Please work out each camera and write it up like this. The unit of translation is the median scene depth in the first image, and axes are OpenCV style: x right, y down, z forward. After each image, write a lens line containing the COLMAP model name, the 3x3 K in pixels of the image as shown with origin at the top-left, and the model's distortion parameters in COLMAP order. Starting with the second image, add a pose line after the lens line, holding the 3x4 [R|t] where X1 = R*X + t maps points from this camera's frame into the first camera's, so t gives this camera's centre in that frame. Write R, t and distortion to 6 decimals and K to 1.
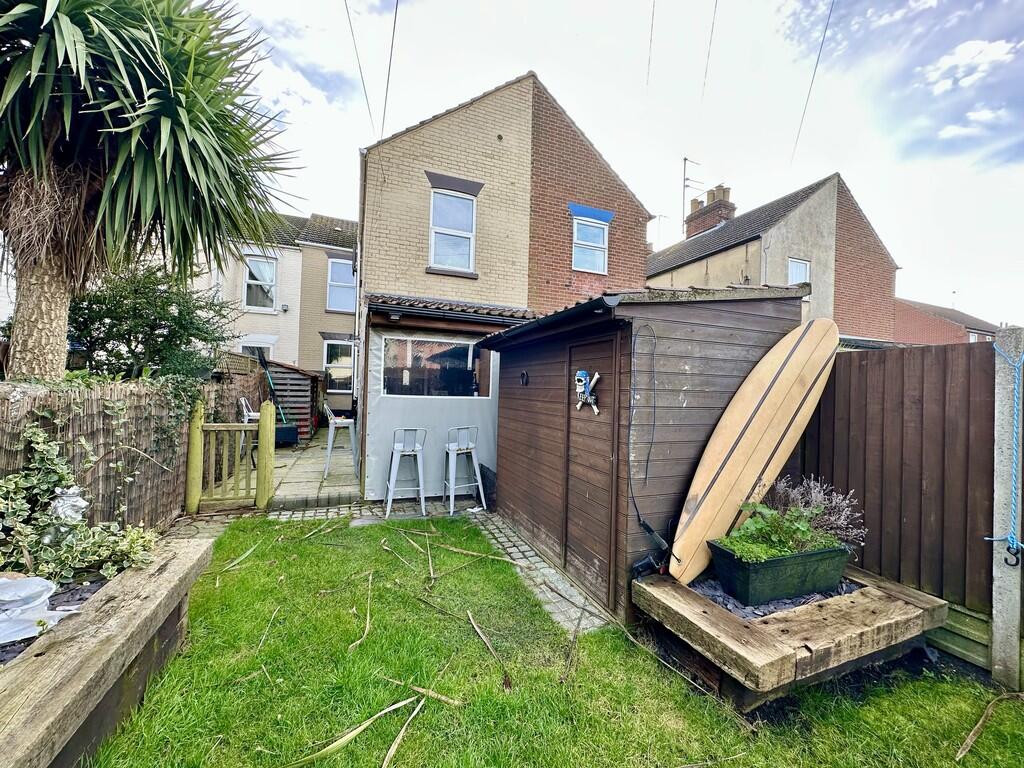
lens RADIAL K [[410.6, 0, 512.3], [0, 410.6, 386.5], [0, 0, 1]] dist [-0.001640, -0.000037]
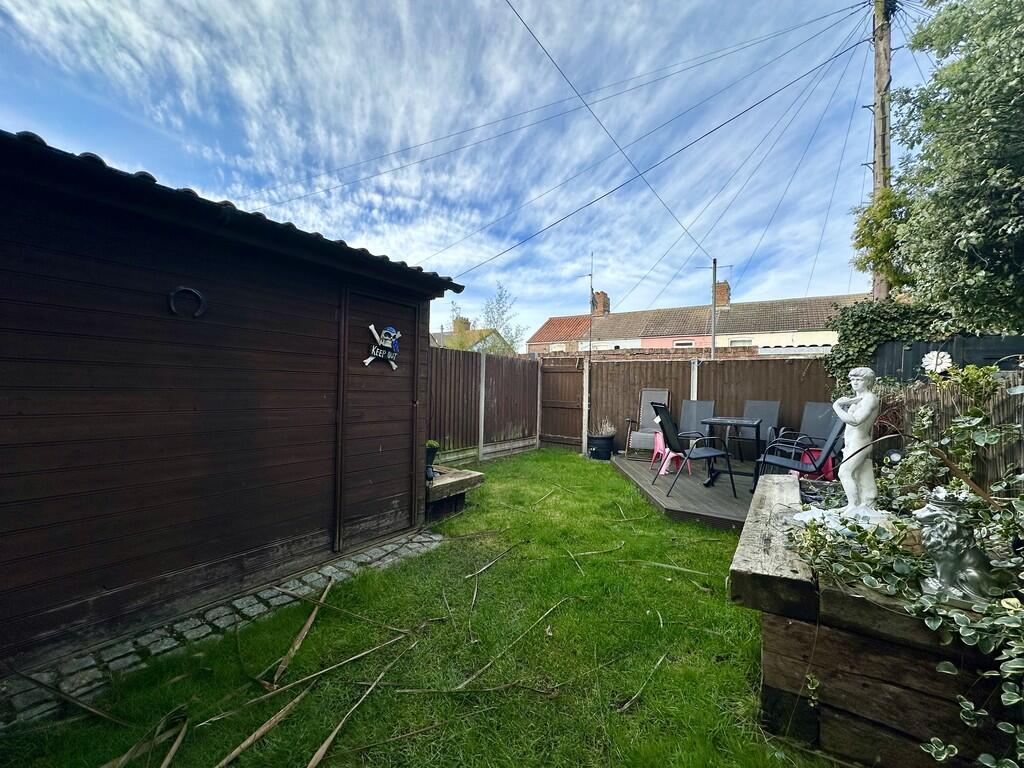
lens RADIAL K [[410.6, 0, 511.5], [0, 410.6, 385.3], [0, 0, 1]] dist [-0.001640, -0.000037]
pose [[-0.567688, -0.025278, 0.822856, -0.830575], [-0.032889, 0.999427, 0.008013, 0.085090], [-0.822587, -0.022514, -0.568194, 1.295011]]
